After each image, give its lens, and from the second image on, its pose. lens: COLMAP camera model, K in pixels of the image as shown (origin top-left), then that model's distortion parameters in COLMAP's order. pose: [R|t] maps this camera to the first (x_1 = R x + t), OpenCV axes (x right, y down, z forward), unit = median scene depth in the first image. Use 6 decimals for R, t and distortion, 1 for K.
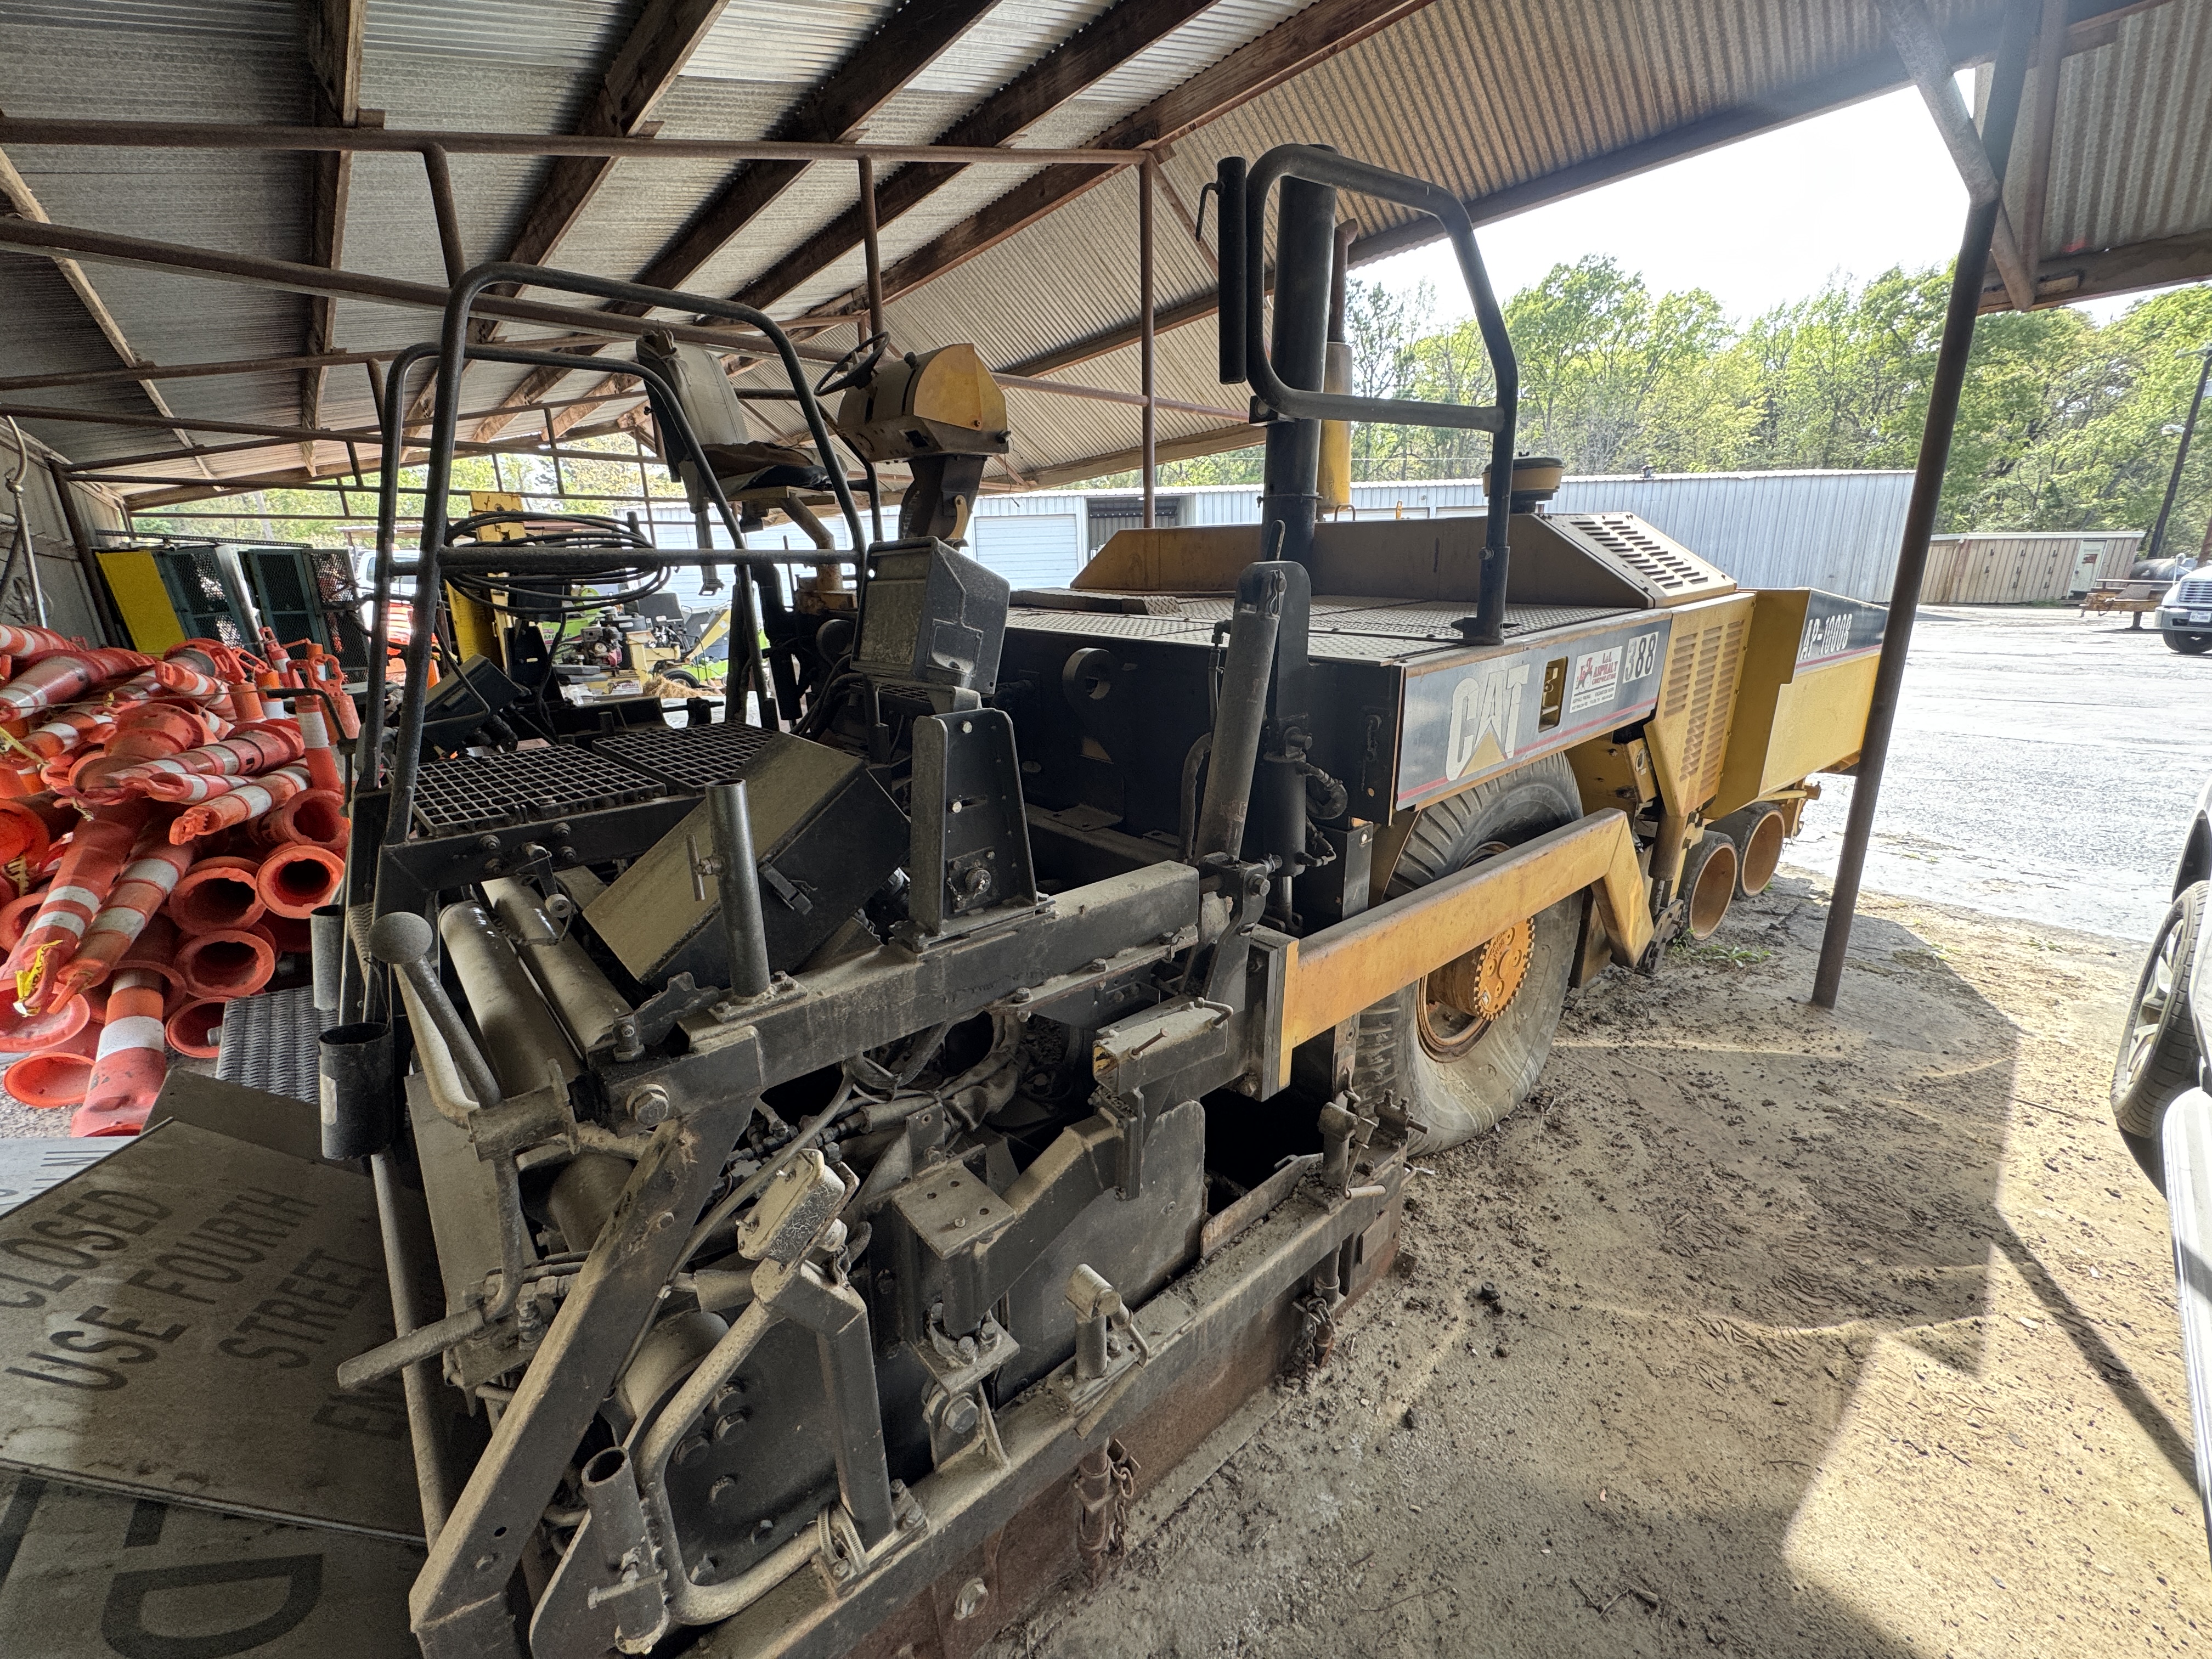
lens RADIAL K [[885.8, 0, 1108.3], [0, 885.8, 827.5], [0, 0, 1]] dist [-0.003693, 0.000919]
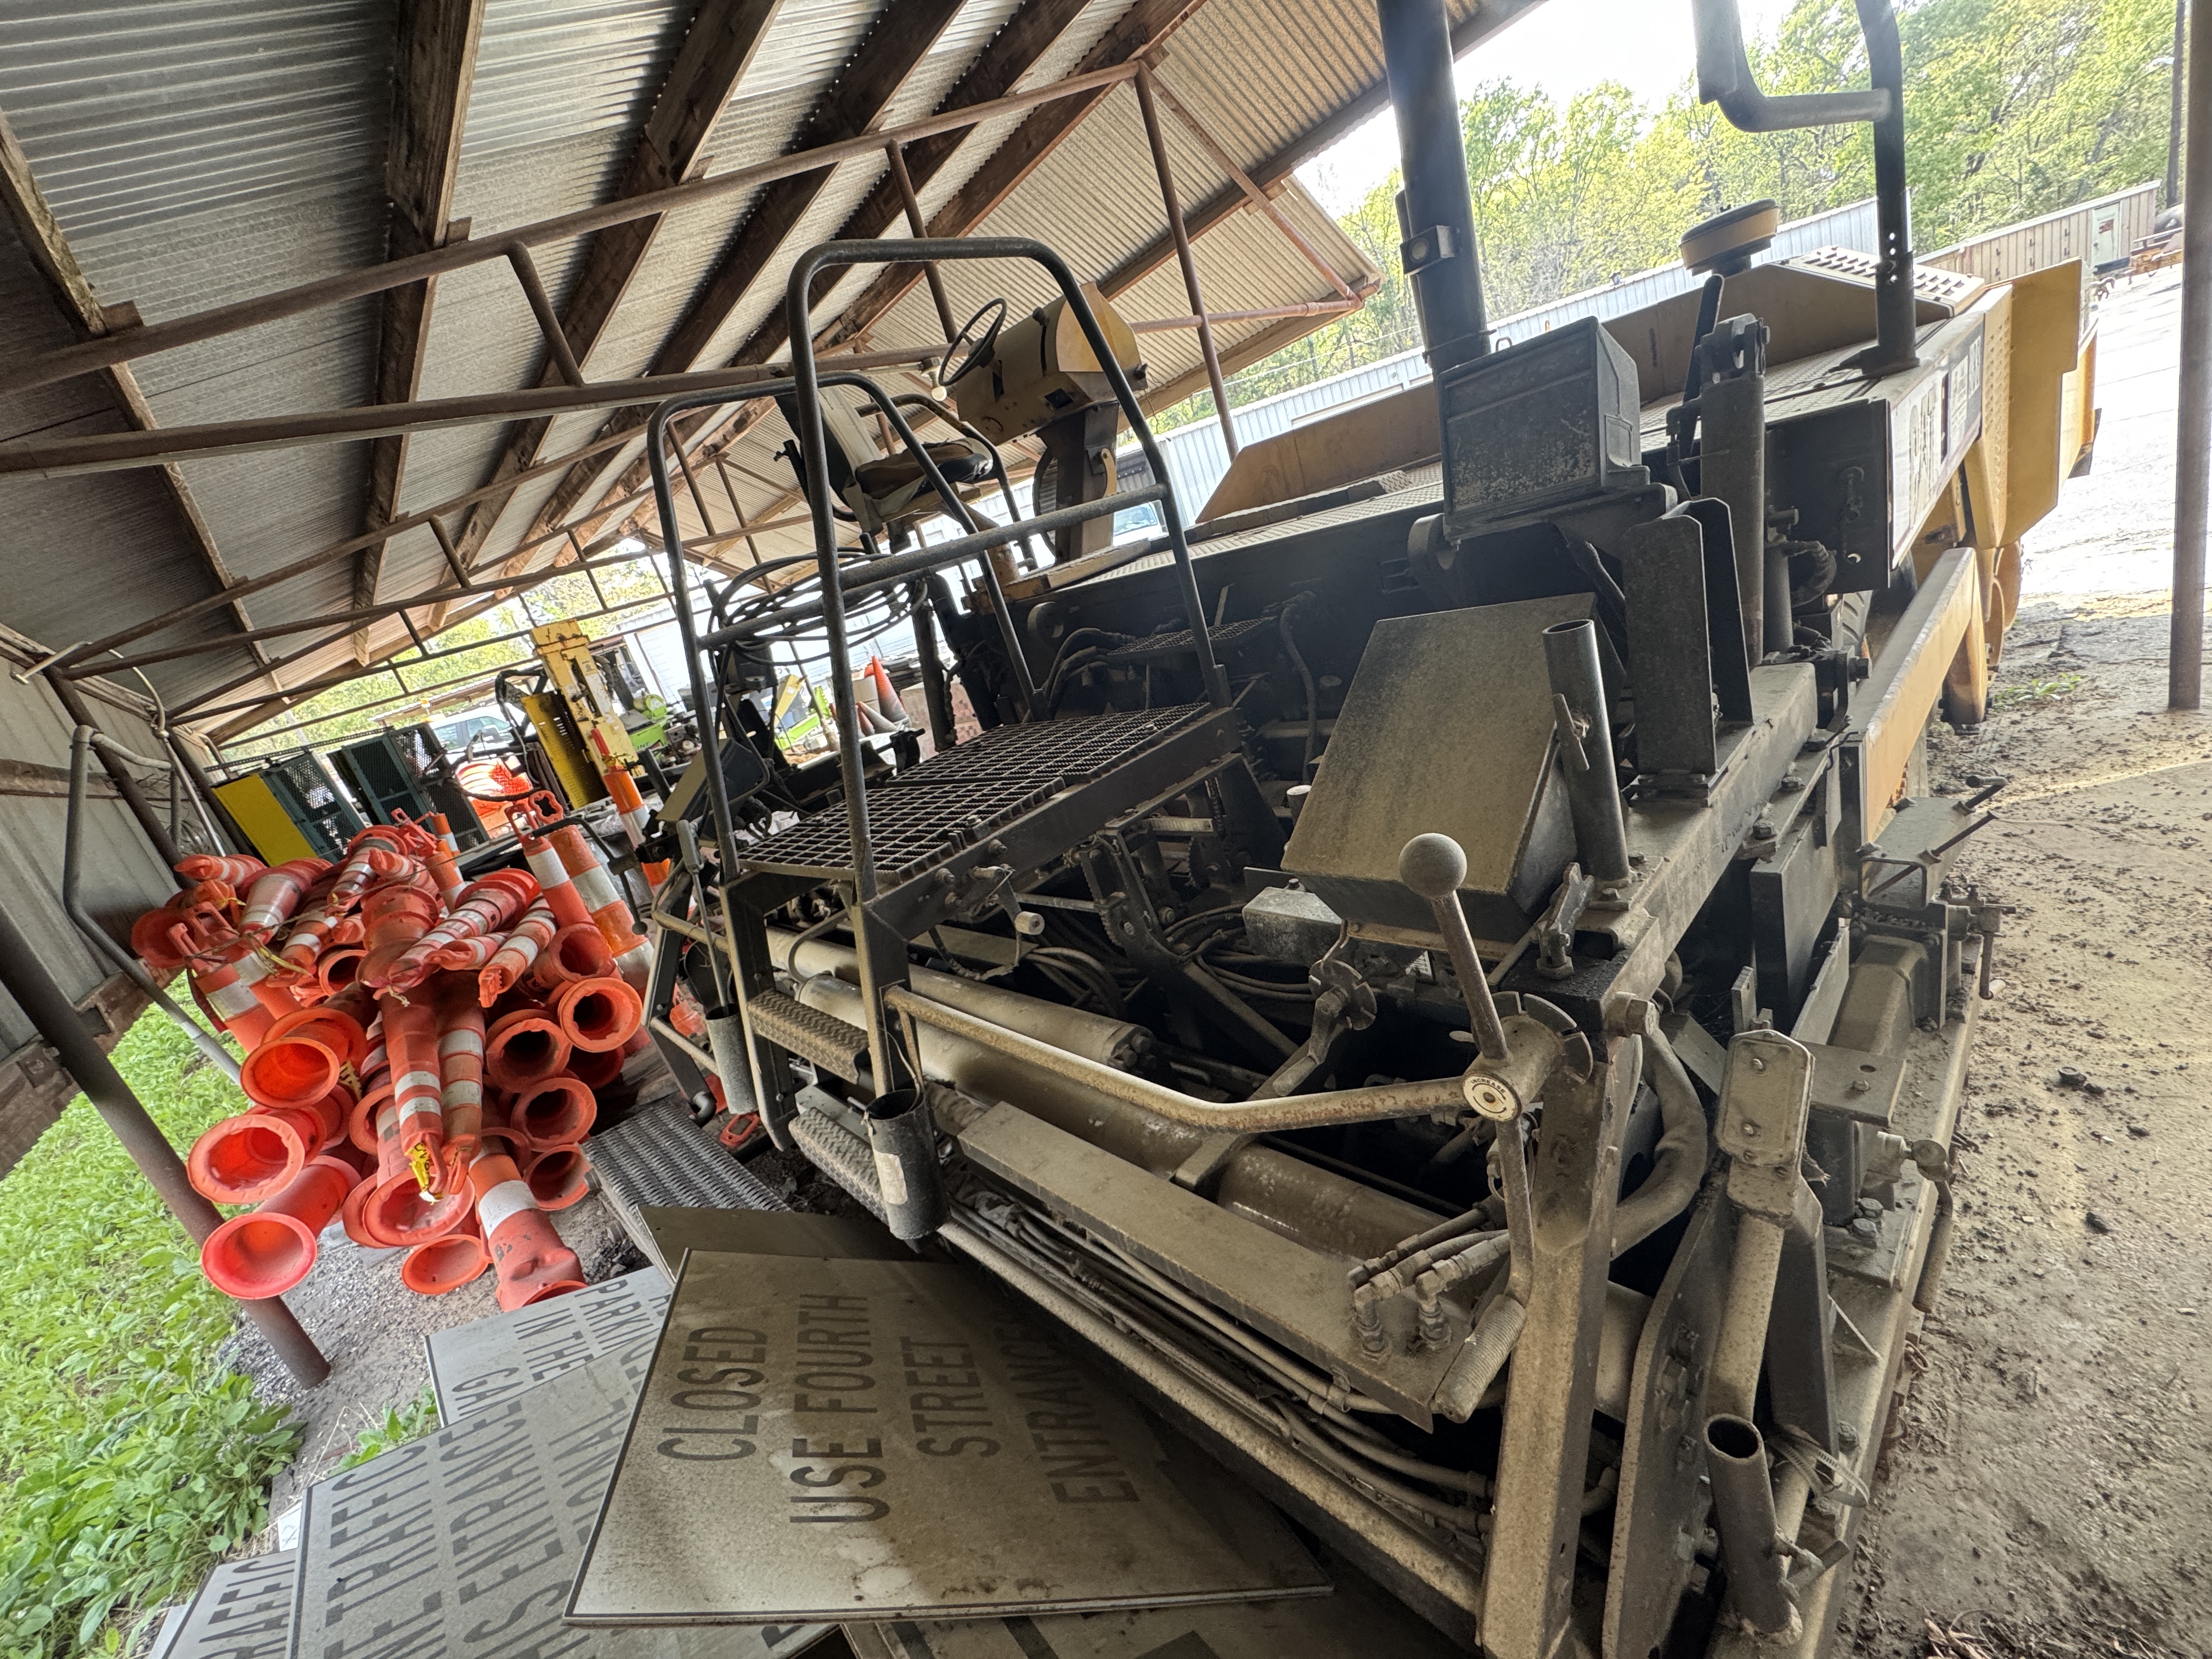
lens RADIAL K [[885.8, 0, 1100.9], [0, 885.8, 827.9], [0, 0, 1]] dist [-0.003693, 0.000919]
pose [[0.960705, -0.272802, -0.051237, -0.170374], [0.273918, 0.961619, 0.016058, -0.000451], [0.044890, -0.029462, 0.998557, 0.029561]]
